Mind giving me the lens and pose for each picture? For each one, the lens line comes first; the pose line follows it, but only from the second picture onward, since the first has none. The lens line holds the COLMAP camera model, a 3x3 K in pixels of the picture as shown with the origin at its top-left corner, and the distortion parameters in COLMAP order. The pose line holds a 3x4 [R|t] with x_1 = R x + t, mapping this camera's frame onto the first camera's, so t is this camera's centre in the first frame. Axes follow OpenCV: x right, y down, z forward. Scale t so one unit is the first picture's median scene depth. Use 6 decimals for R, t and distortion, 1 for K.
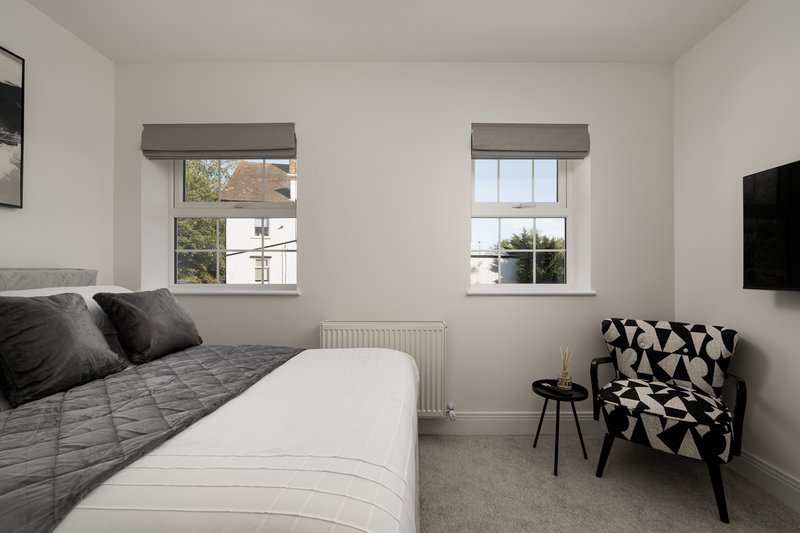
lens RADIAL K [[340.9, 0, 424.3], [0, 340.9, 269.4], [0, 0, 1]] dist [-0.001968, -0.001328]
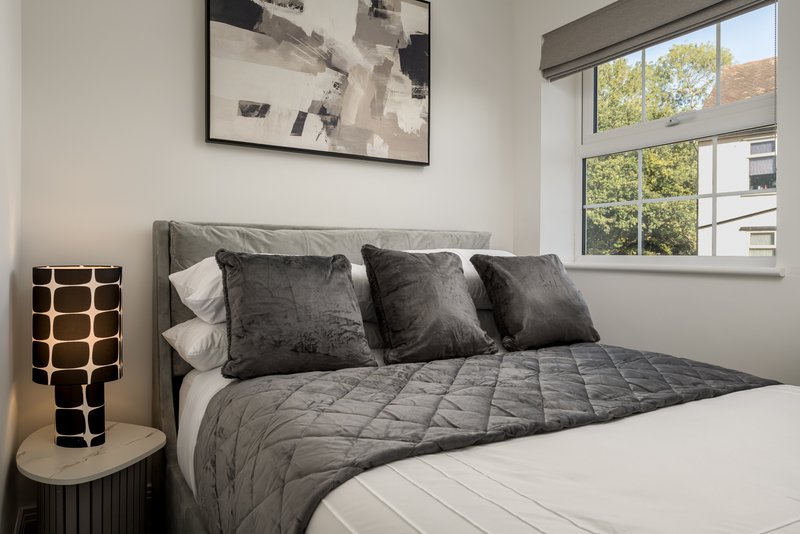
lens RADIAL K [[550.3, 0, 378.4], [0, 550.3, 262.0], [0, 0, 1]] dist [-0.010208, 0.013208]
pose [[0.479170, 0.010741, -0.877656, 0.067351], [-0.000640, 0.999929, 0.011888, 0.070771], [0.877722, -0.005135, 0.479143, 0.176330]]
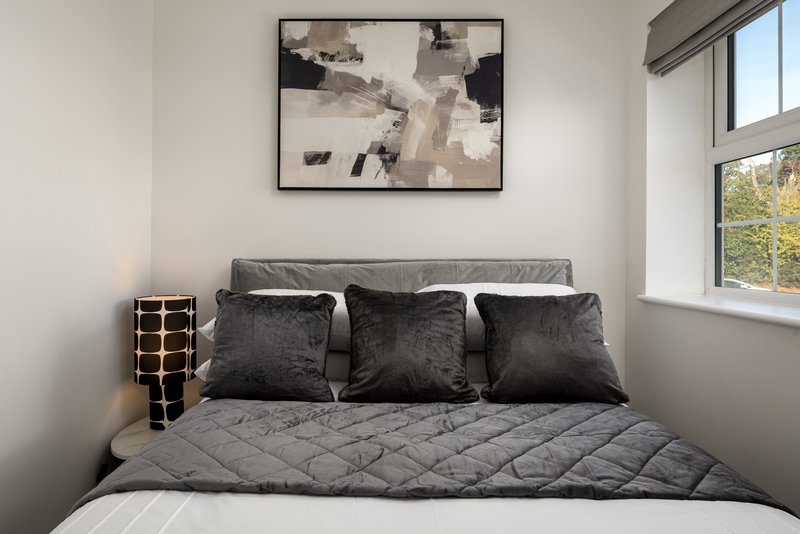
lens RADIAL K [[550.3, 0, 382.7], [0, 550.3, 256.4], [0, 0, 1]] dist [-0.010208, 0.013208]
pose [[-0.049609, 0.006110, -0.998750, 0.272929], [0.005878, 0.999966, 0.005826, -0.021258], [0.998751, -0.005582, -0.049643, 0.830973]]
